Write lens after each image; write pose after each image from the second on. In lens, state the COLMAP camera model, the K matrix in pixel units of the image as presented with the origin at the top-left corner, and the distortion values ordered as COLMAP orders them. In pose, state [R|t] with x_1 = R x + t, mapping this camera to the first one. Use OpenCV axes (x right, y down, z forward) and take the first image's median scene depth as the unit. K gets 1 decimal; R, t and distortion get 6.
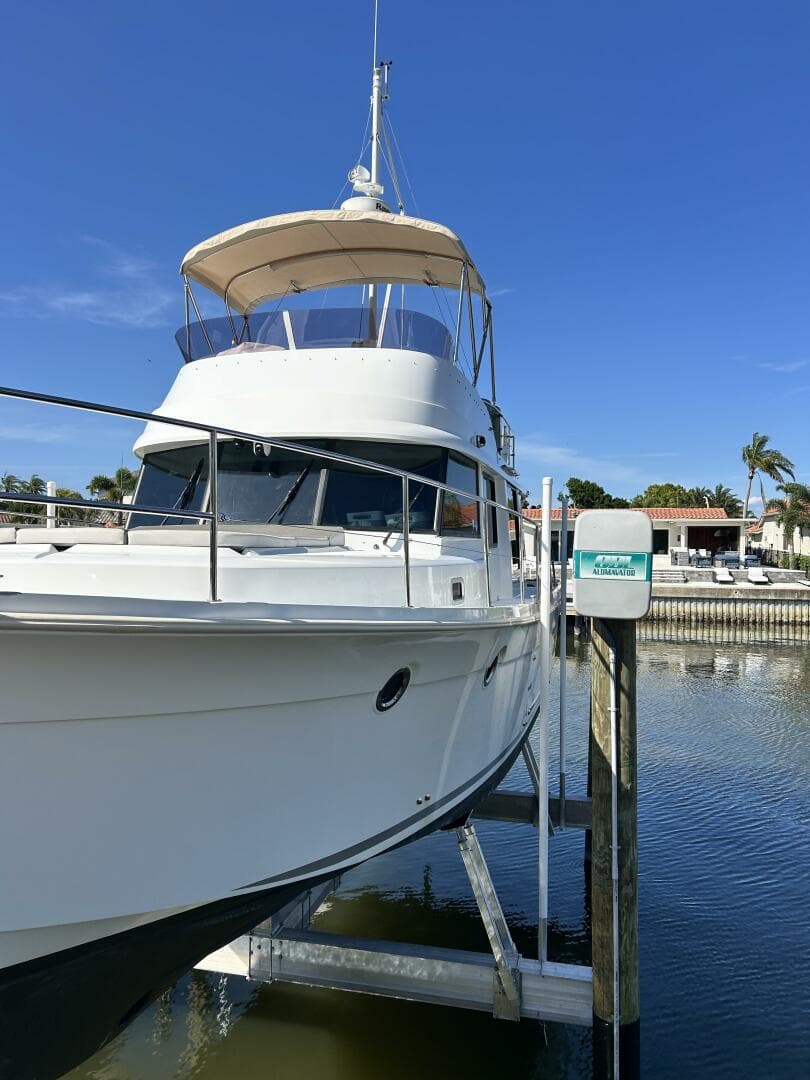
lens RADIAL K [[826.5, 0, 396.4], [0, 826.5, 544.4], [0, 0, 1]] dist [0.028458, -0.012893]
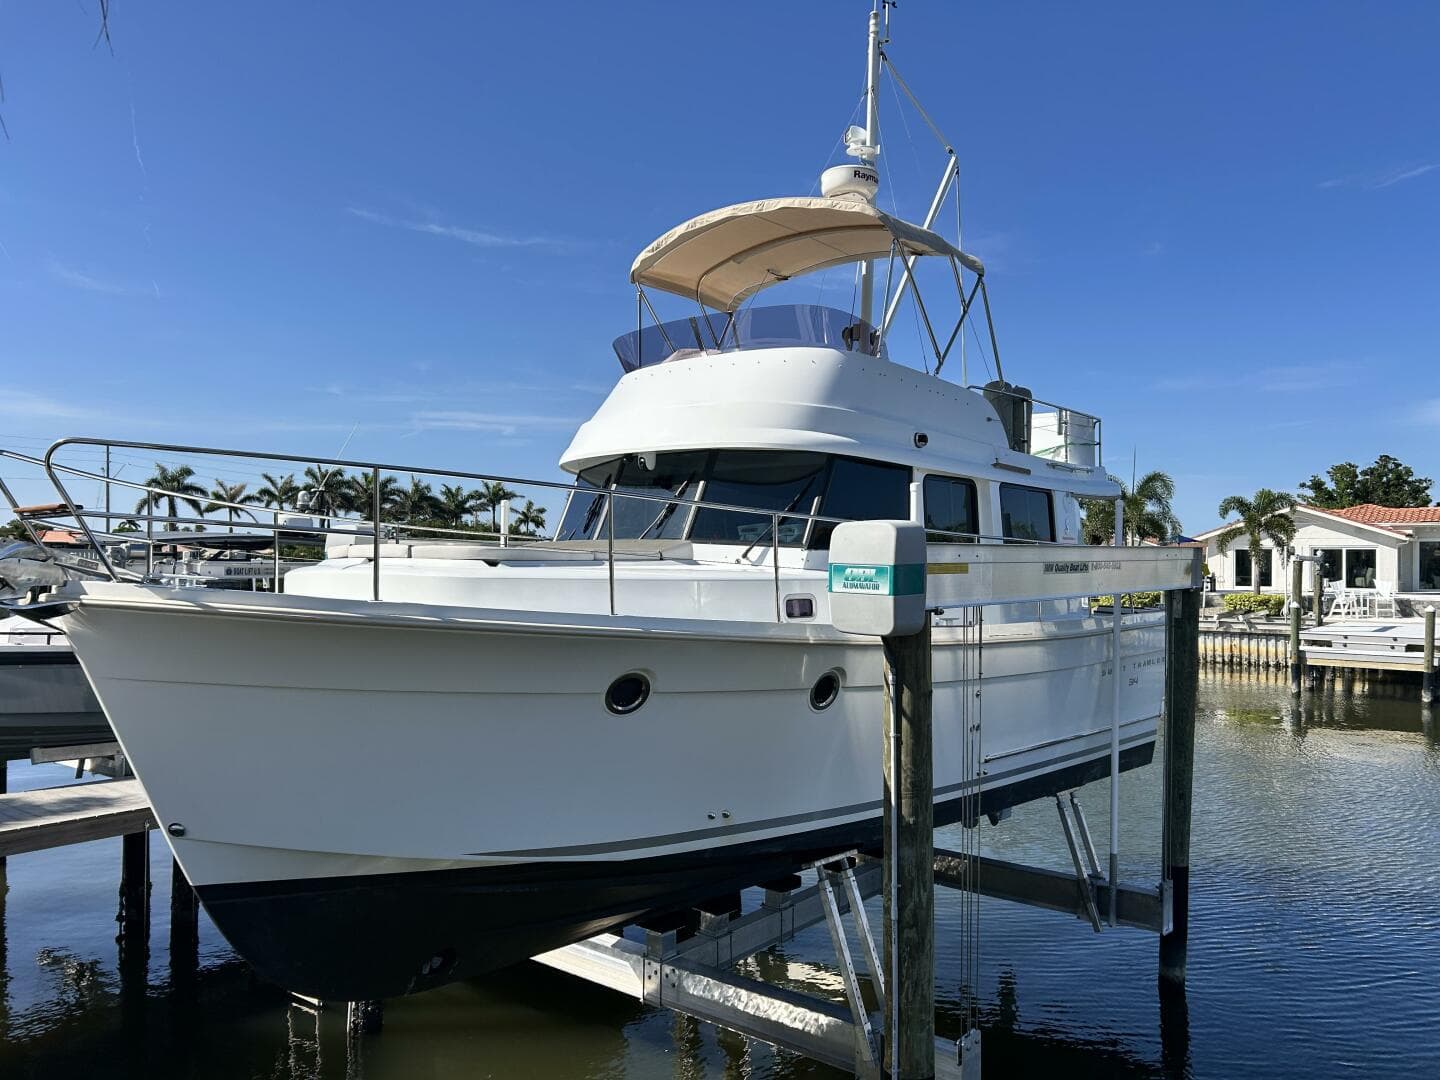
lens RADIAL K [[1102.1, 0, 721.8], [0, 1102.1, 546.2], [0, 0, 1]] dist [0.028458, -0.012893]
pose [[0.908105, -0.008552, -0.418655, 0.495367], [0.001174, 0.999840, -0.017877, 0.008062], [0.418741, 0.015743, 0.907969, -0.165949]]
